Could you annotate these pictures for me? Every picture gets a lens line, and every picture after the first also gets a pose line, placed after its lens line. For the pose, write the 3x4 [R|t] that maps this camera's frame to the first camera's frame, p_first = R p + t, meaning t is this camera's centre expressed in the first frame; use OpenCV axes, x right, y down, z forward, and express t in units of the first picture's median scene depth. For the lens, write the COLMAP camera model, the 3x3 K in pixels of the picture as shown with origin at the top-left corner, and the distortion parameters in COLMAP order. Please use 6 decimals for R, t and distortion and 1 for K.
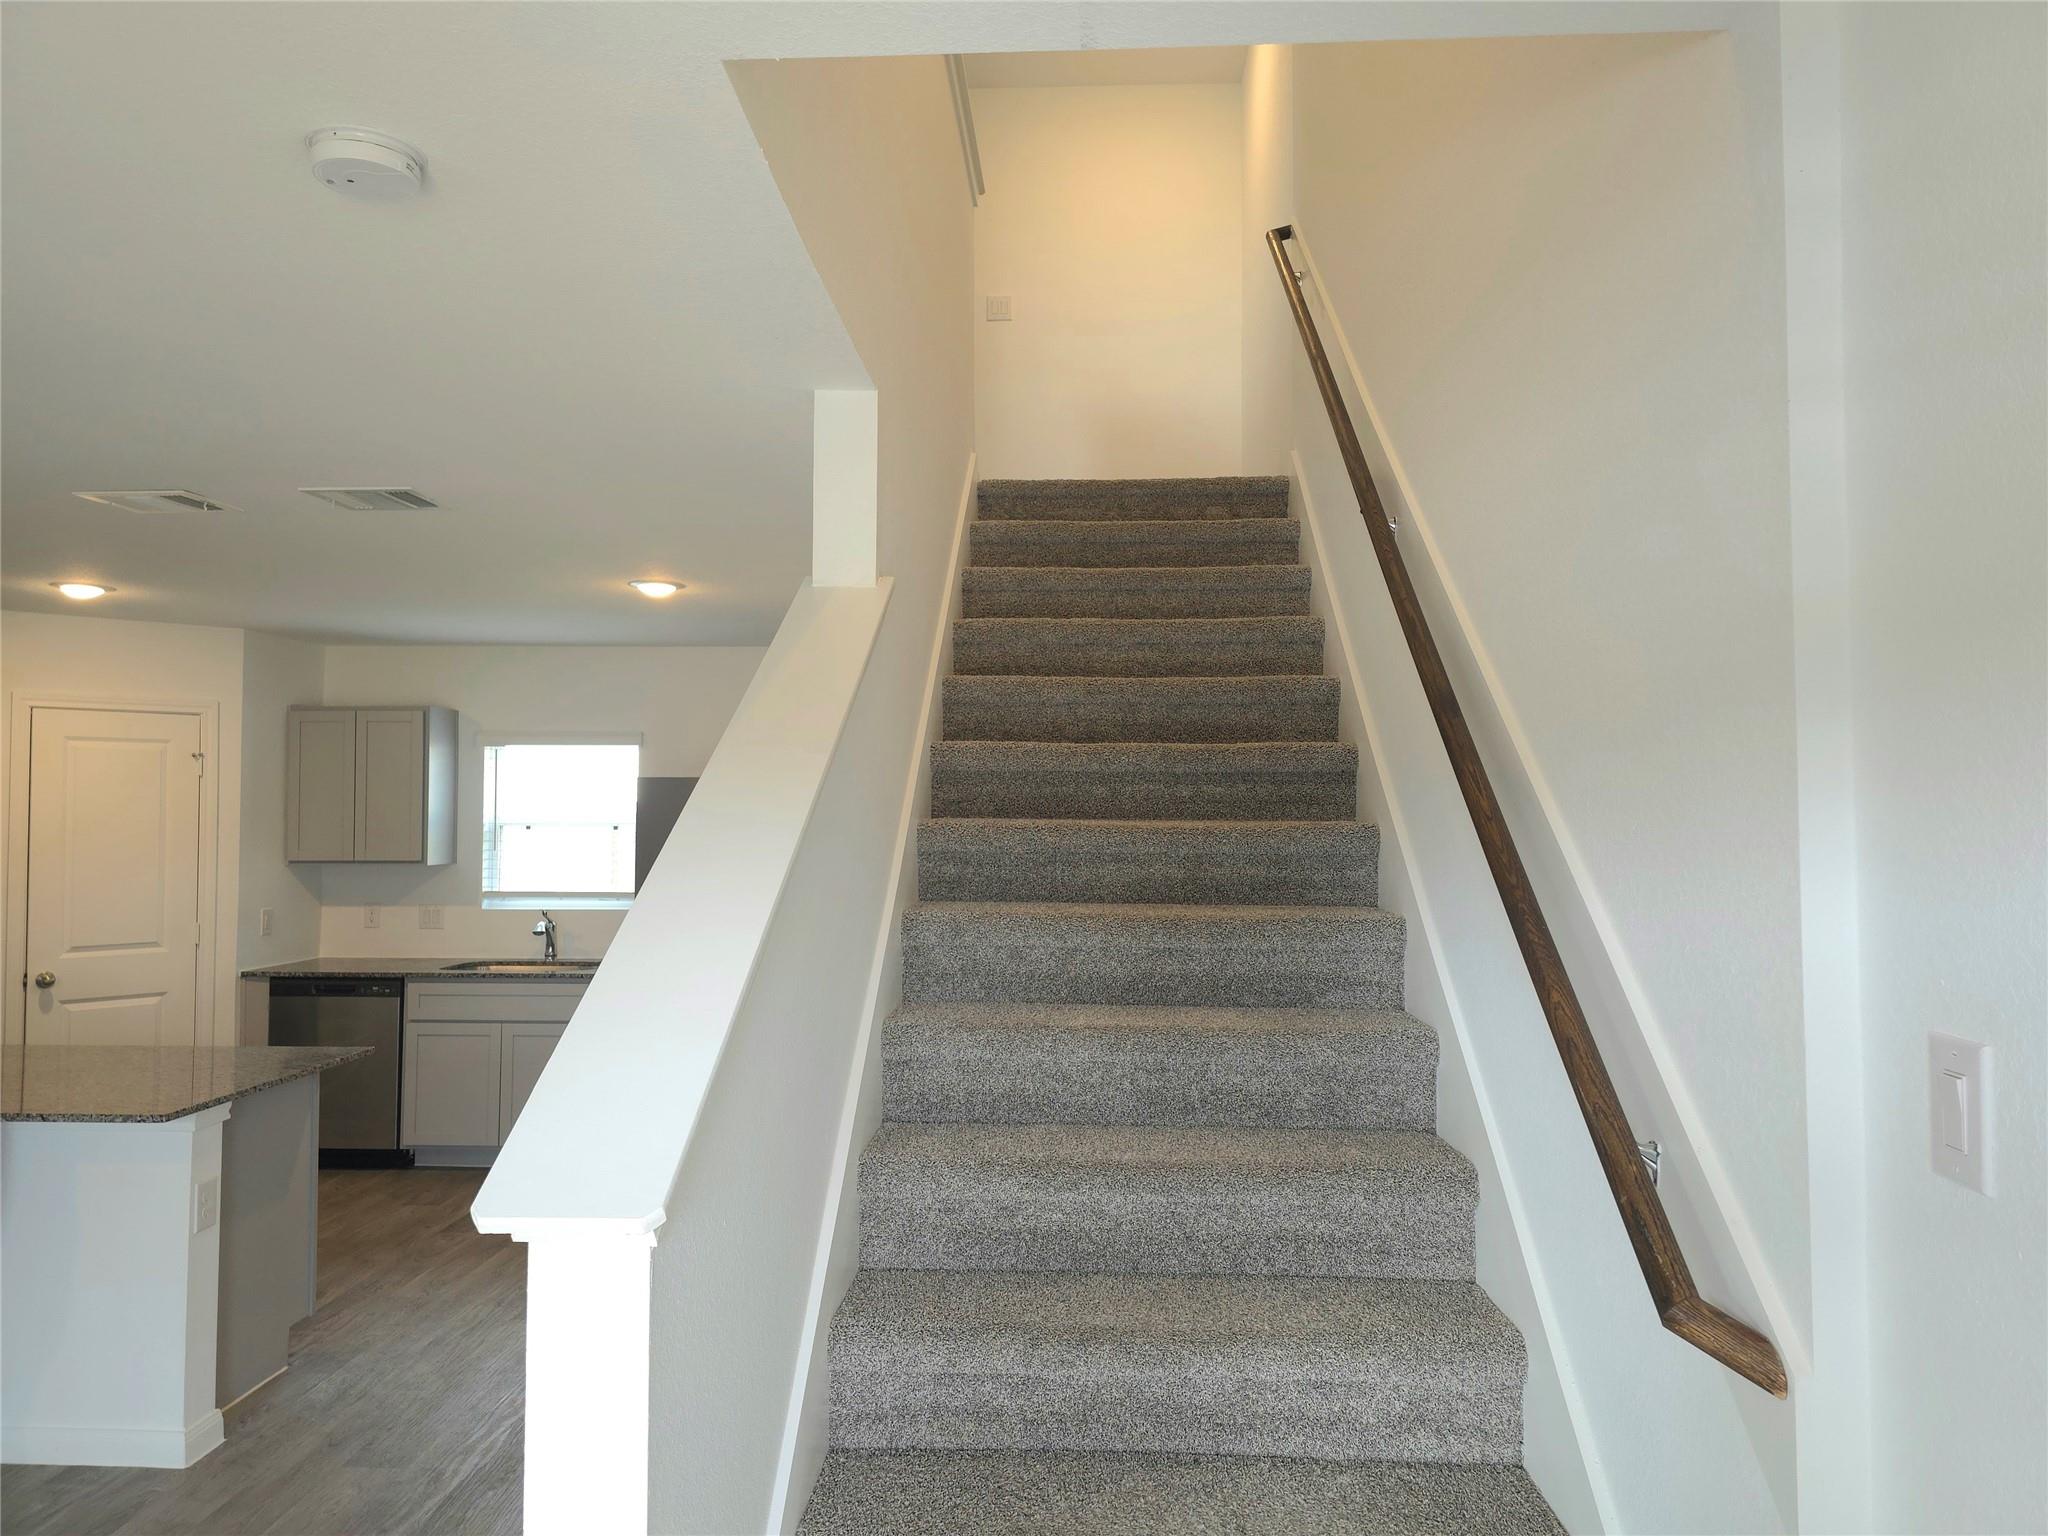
lens RADIAL K [[1375.4, 0, 1024.0], [0, 1375.4, 761.2], [0, 0, 1]] dist [0.035577, -0.004520]
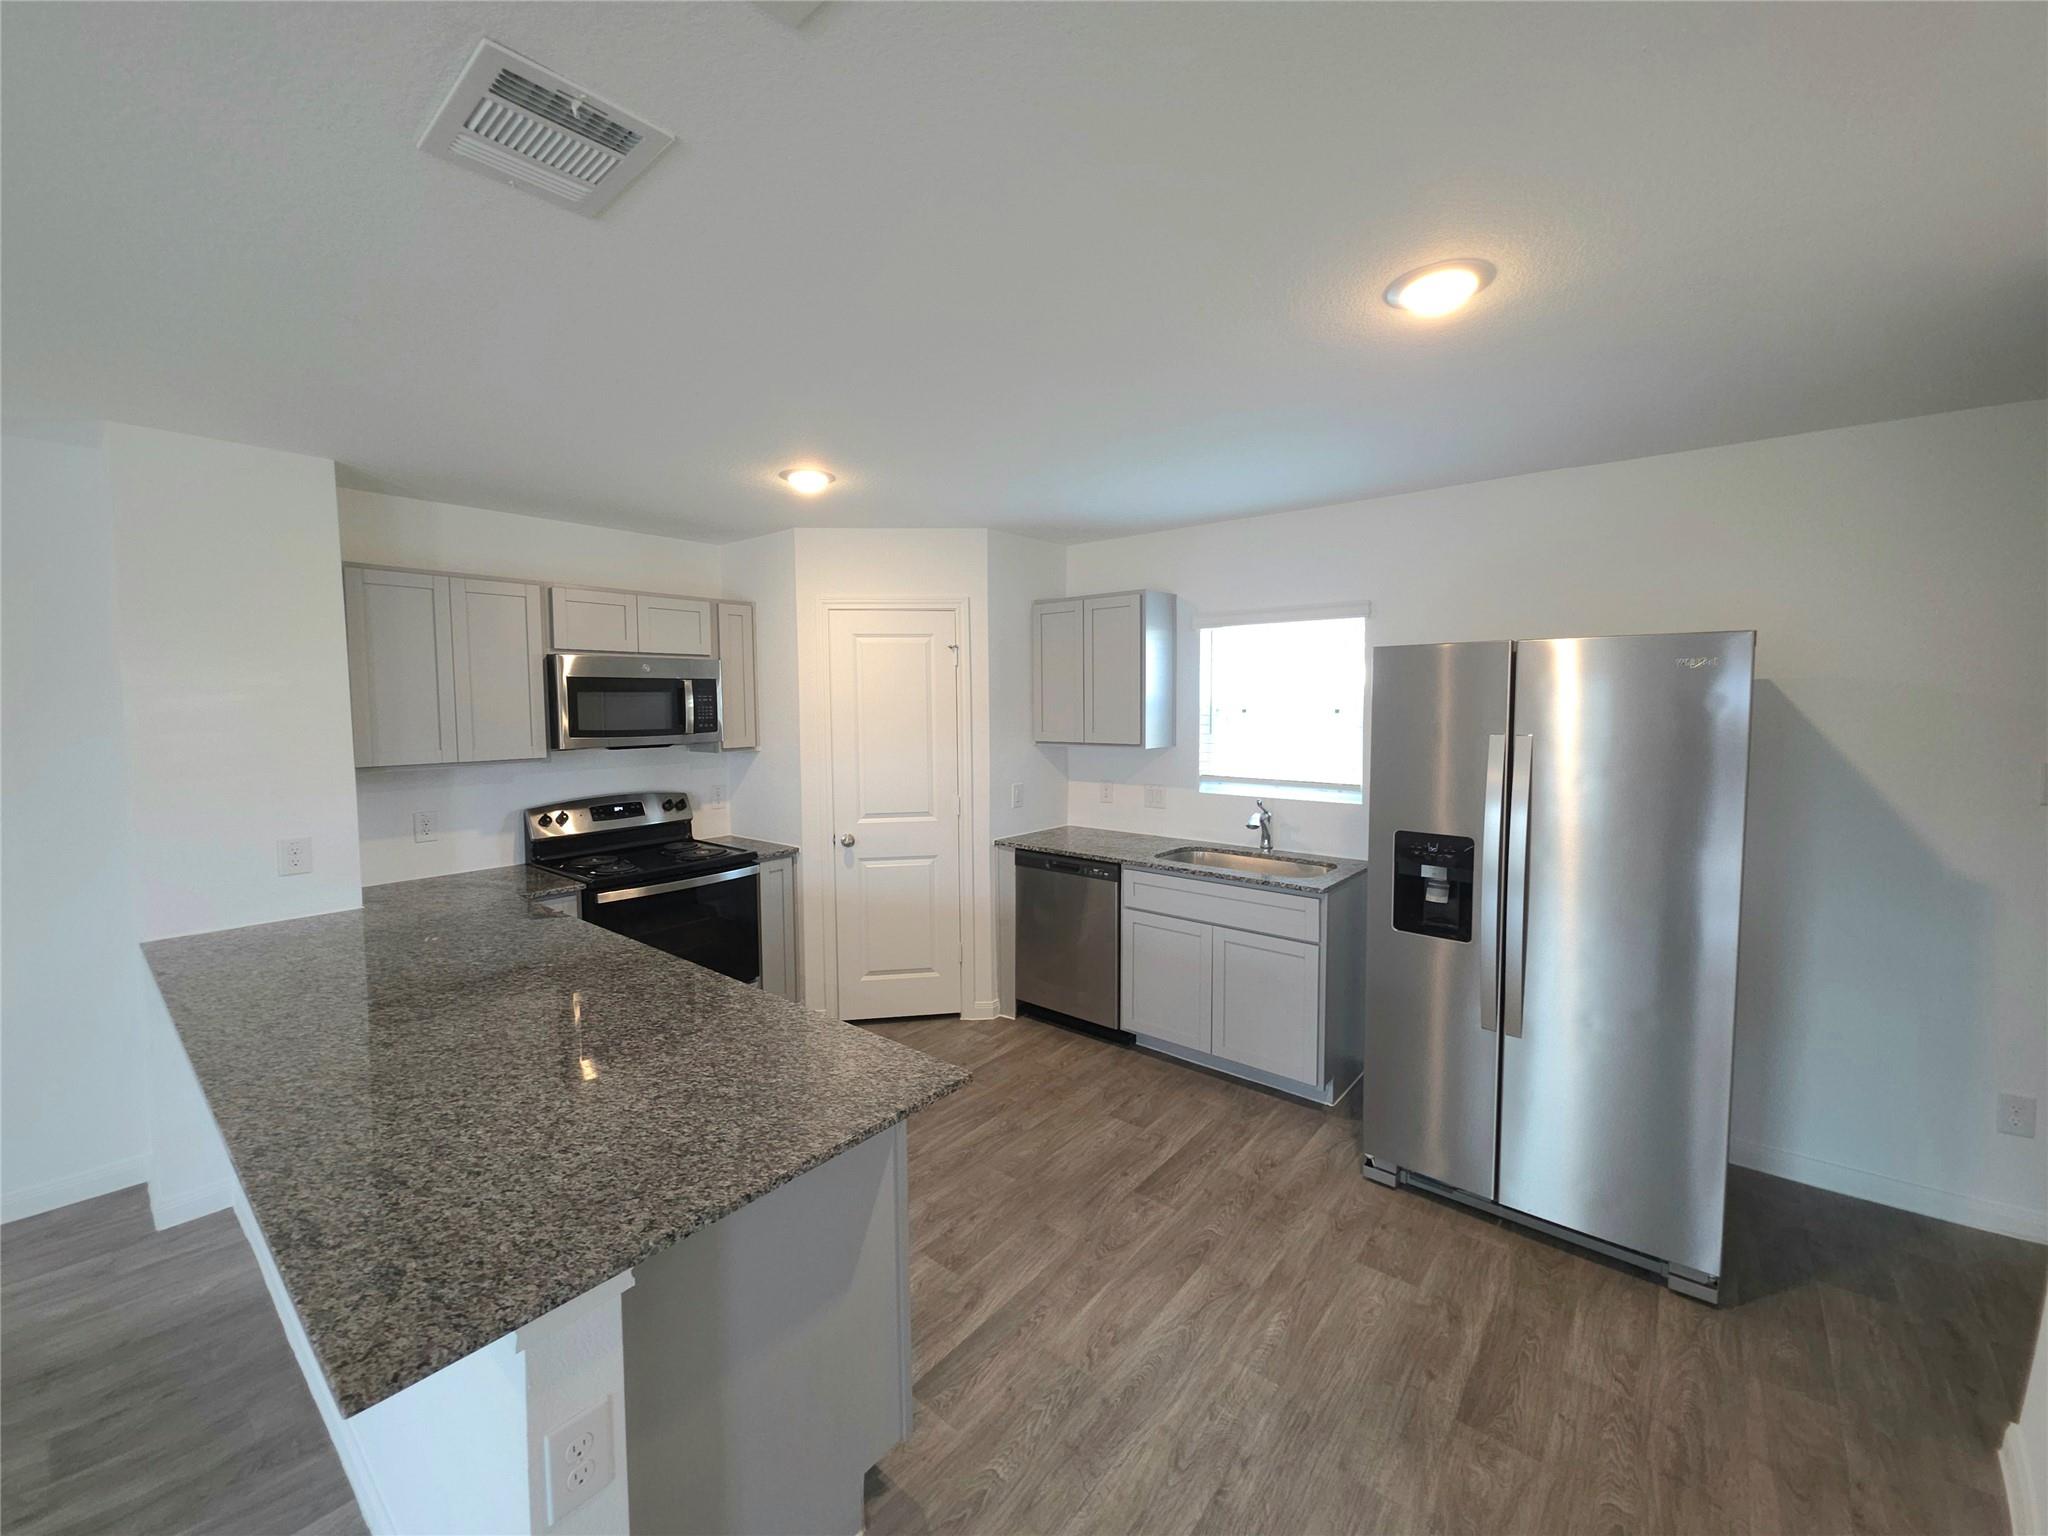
lens RADIAL K [[822.8, 0, 1010.4], [0, 822.8, 755.1], [0, 0, 1]] dist [0.000109, -0.000003]
pose [[0.798751, 0.034362, -0.600680, -0.152407], [0.033875, 0.994216, 0.101920, 0.015592], [0.600707, -0.101757, 0.792967, 0.472543]]
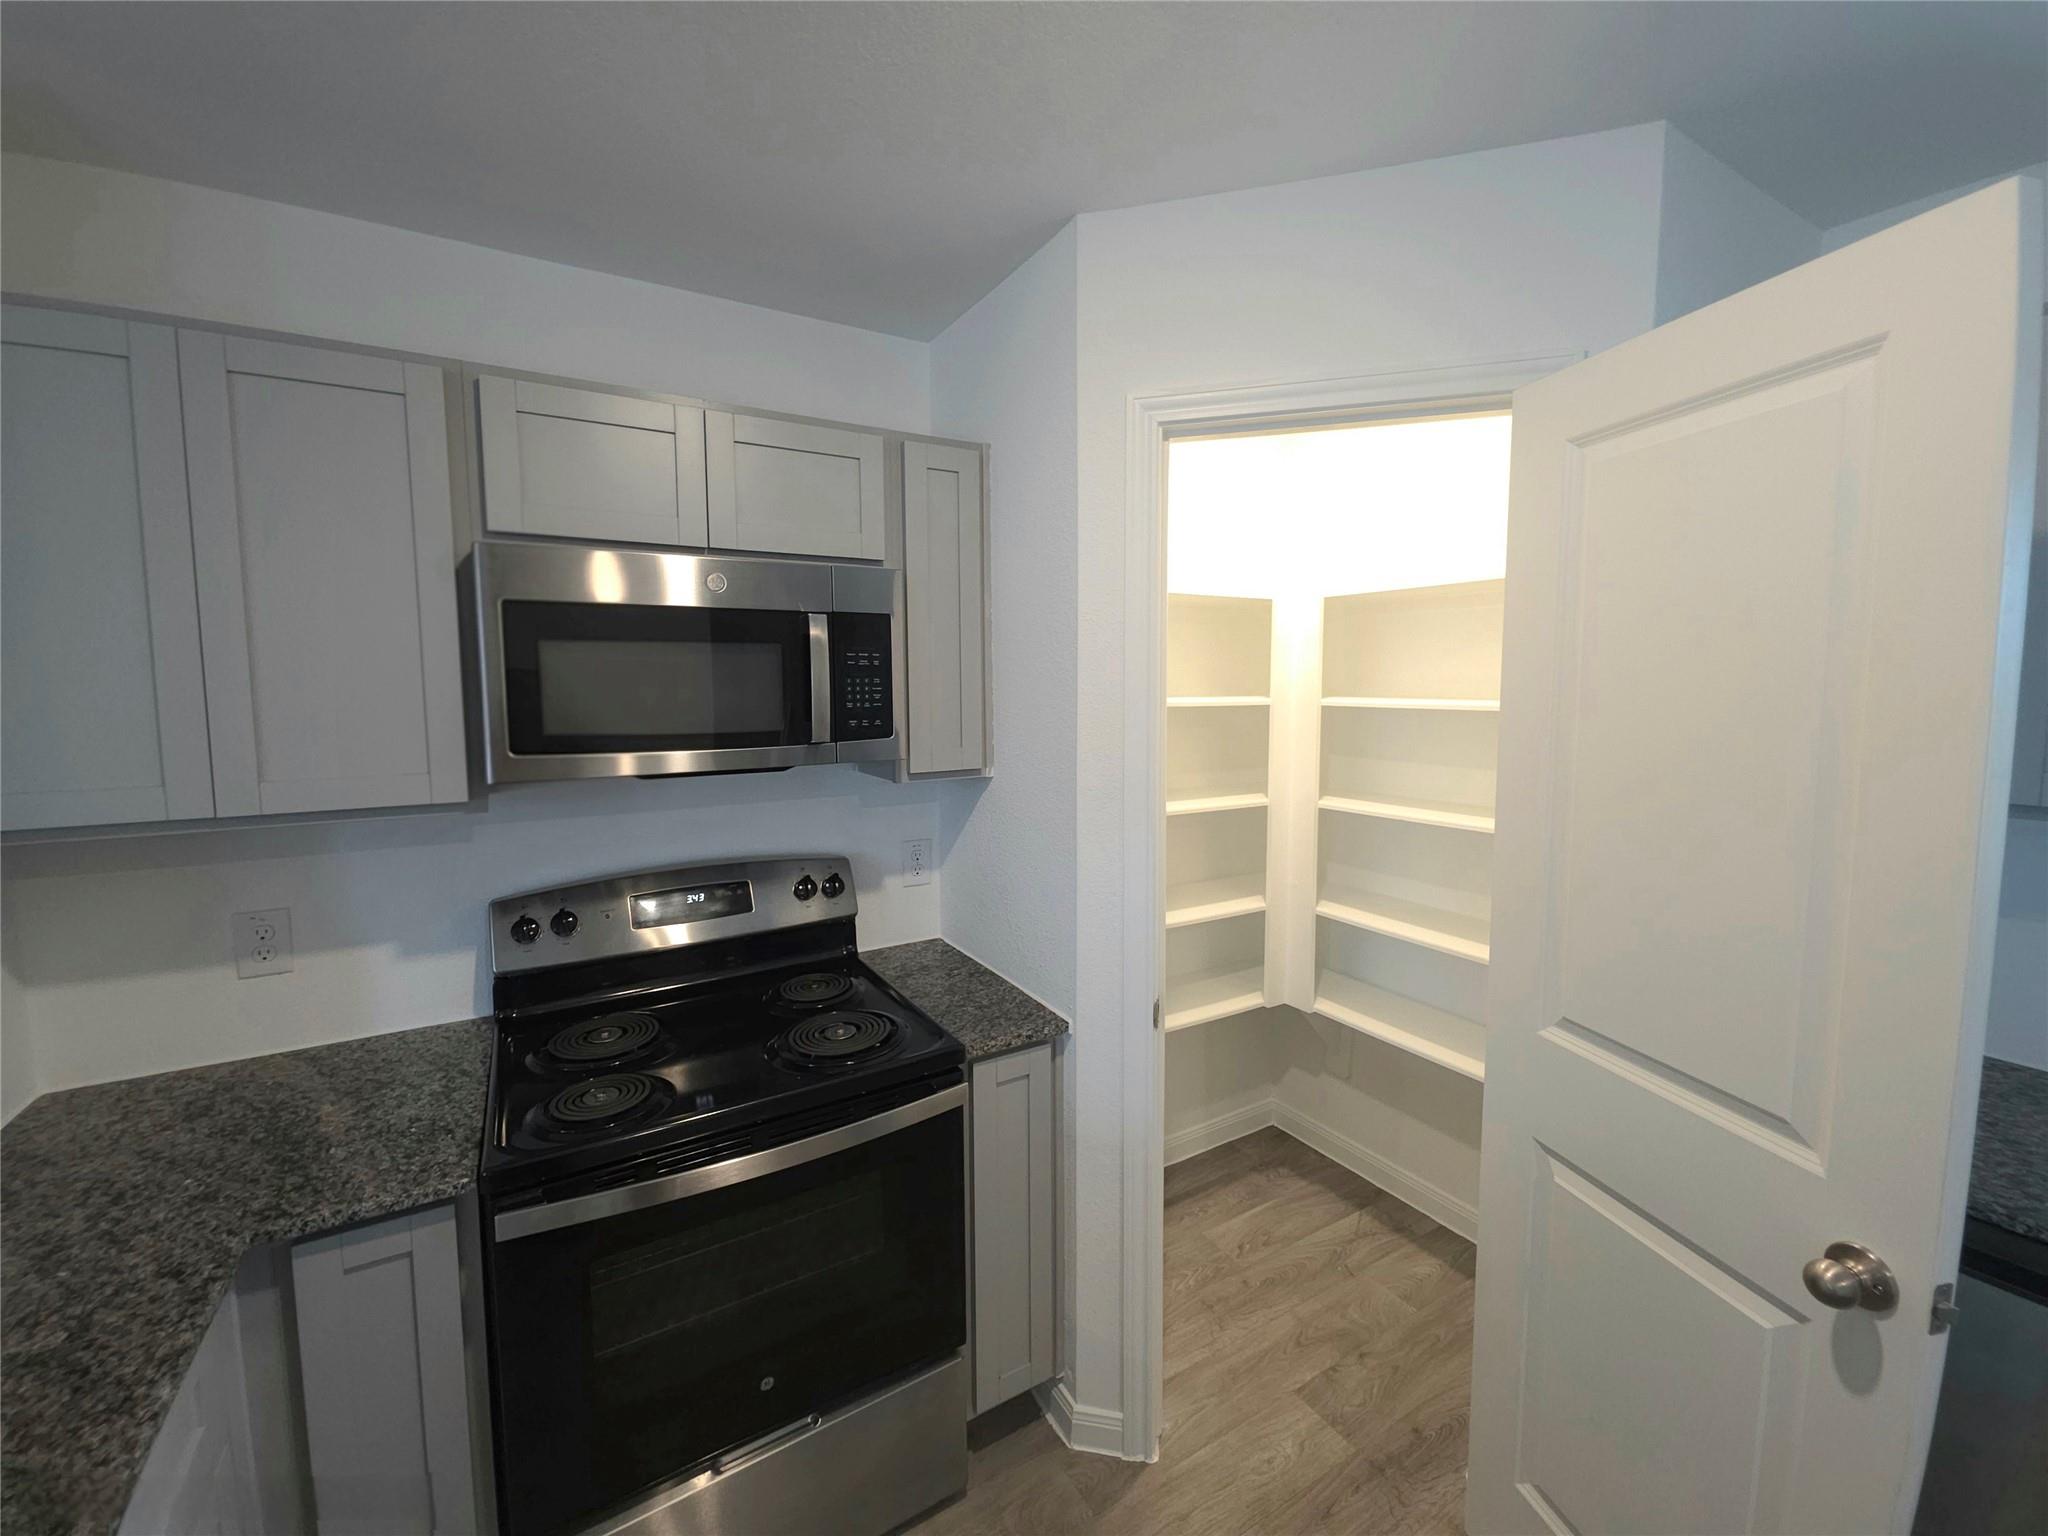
lens RADIAL K [[822.8, 0, 1014.1], [0, 822.8, 756.2], [0, 0, 1]] dist [0.000109, -0.000003]
pose [[0.557825, 0.072367, -0.826798, -0.456120], [0.040128, 0.992675, 0.113959, 0.030733], [0.828988, -0.096747, 0.550835, 0.716618]]
